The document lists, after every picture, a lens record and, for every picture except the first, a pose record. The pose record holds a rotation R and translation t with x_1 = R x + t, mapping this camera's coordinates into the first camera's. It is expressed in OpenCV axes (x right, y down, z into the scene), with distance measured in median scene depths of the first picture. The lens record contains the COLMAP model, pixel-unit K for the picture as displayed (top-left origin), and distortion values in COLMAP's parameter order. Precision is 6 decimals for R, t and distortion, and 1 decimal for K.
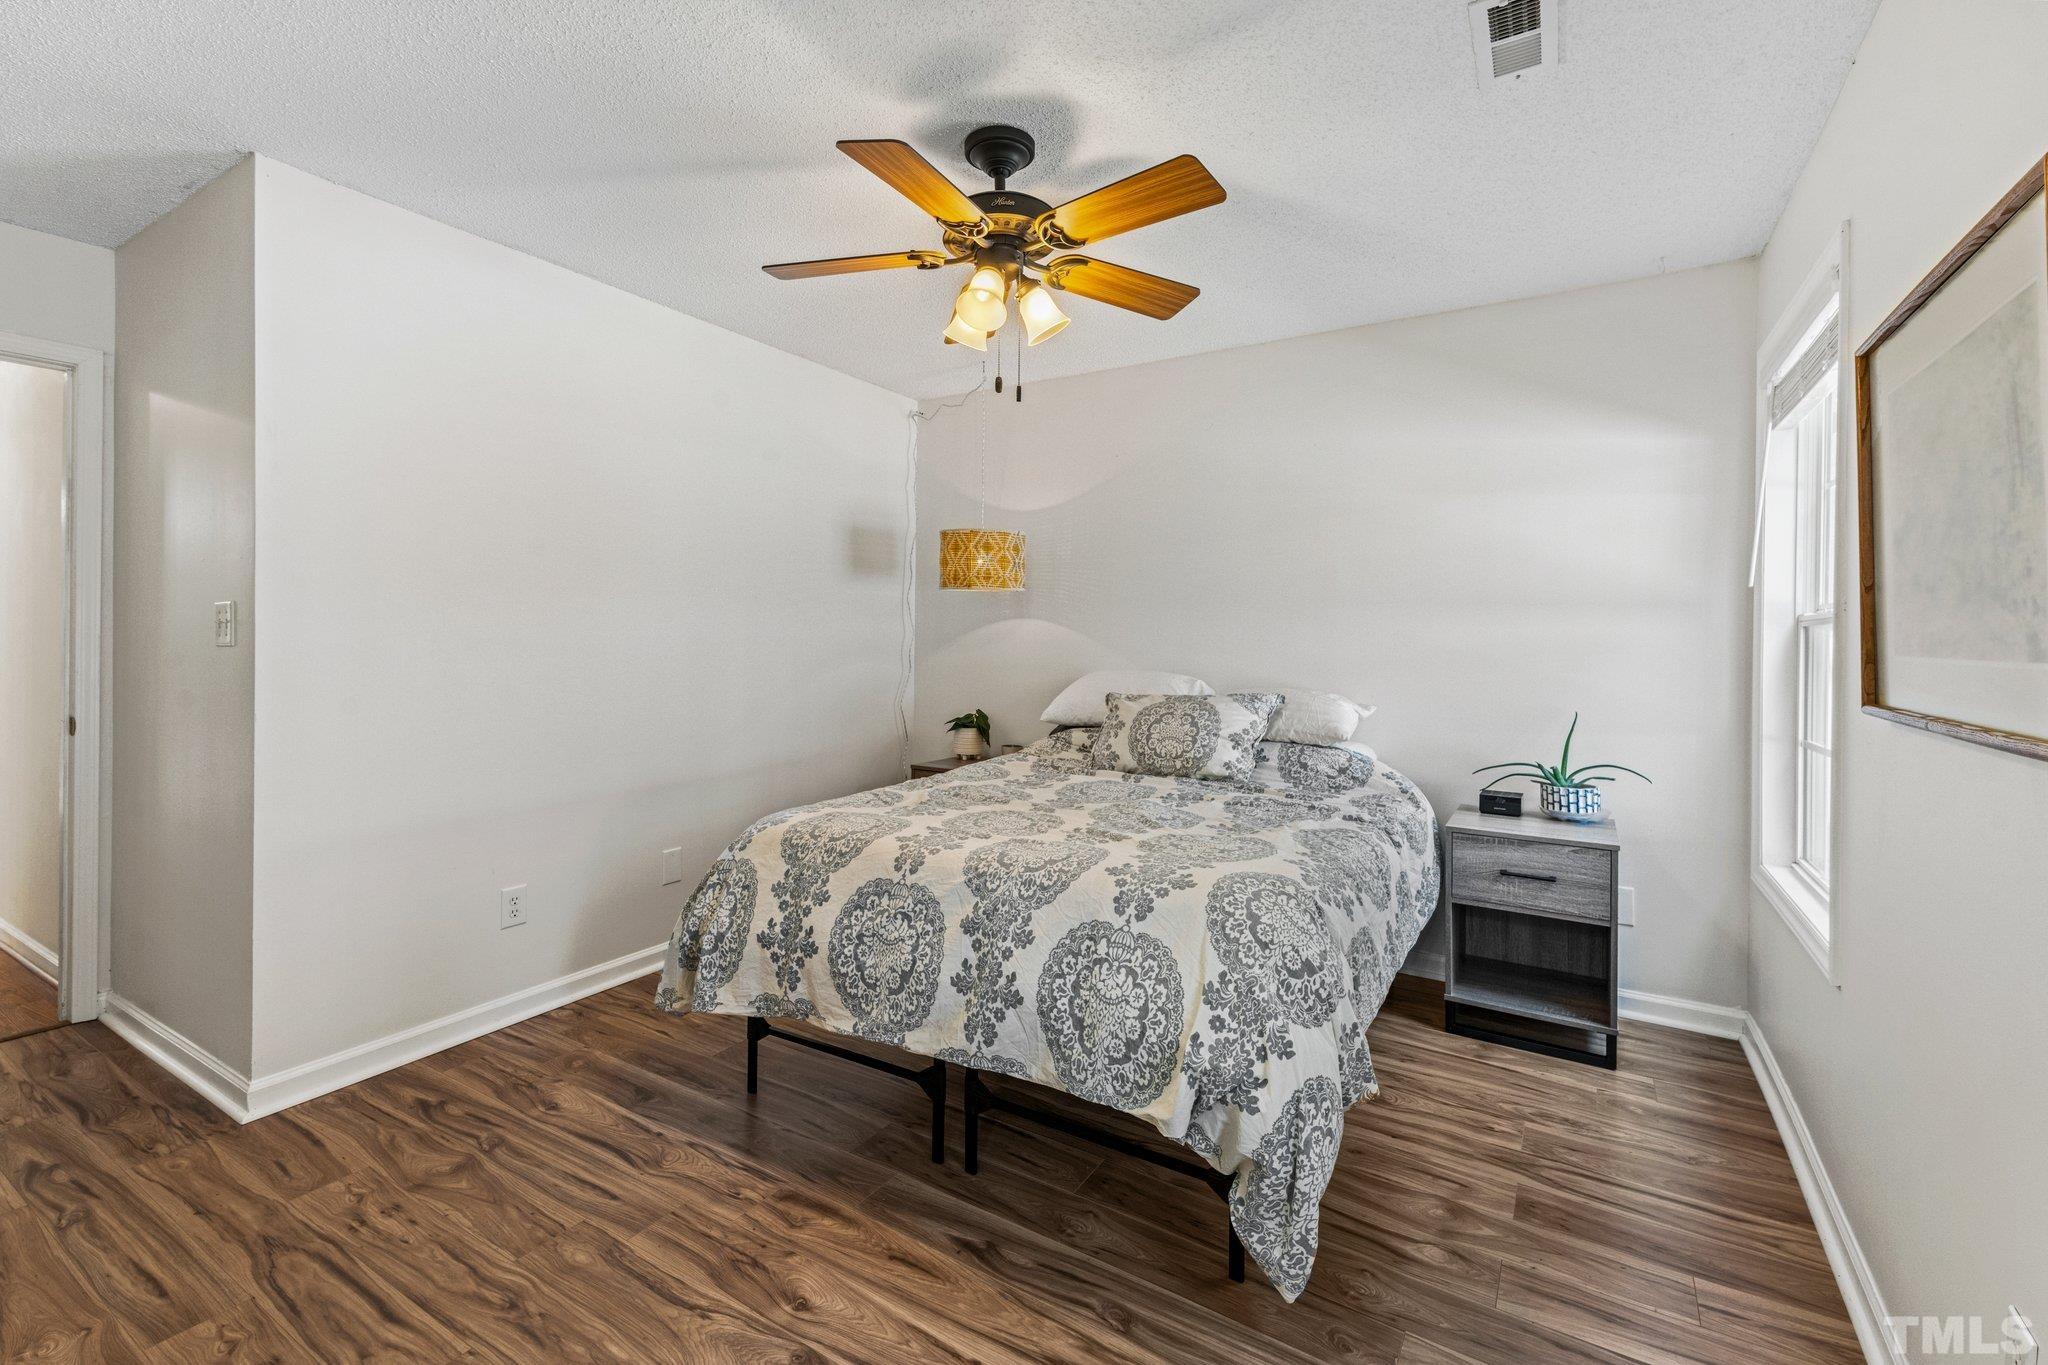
lens RADIAL K [[900.4, 0, 1018.2], [0, 900.4, 638.2], [0, 0, 1]] dist [0.024472, -0.000088]
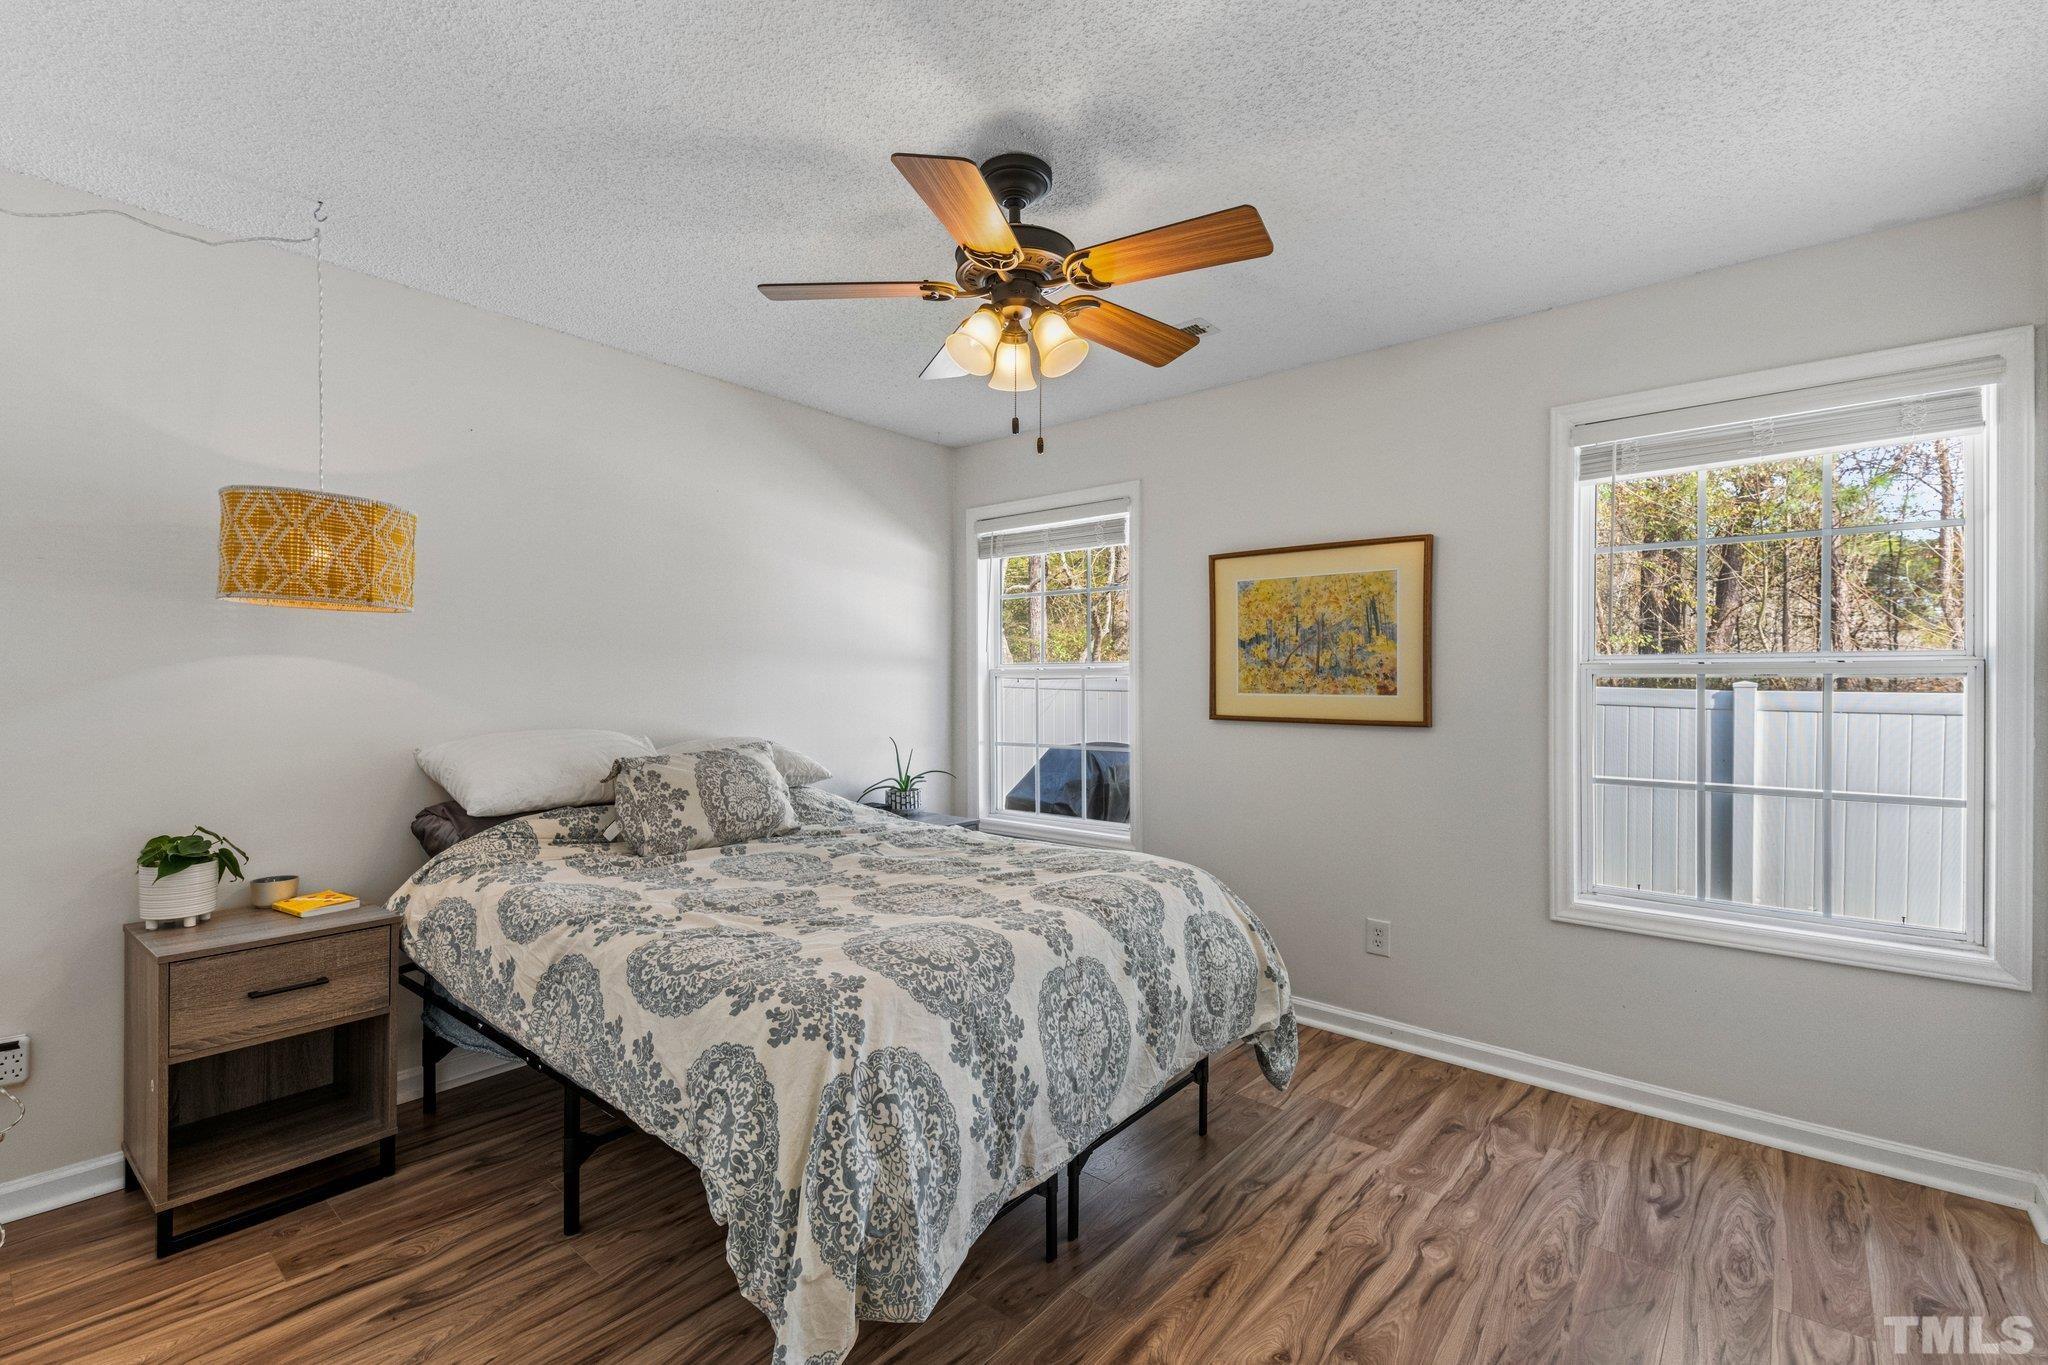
lens RADIAL K [[882.3, 0, 1027.2], [0, 882.3, 673.4], [0, 0, 1]] dist [0.037935, -0.017417]
pose [[0.139638, 0.002228, 0.990200, -0.961802], [-0.000831, 0.999997, -0.002133, -0.016724], [-0.990202, -0.000525, 0.139639, 0.871329]]
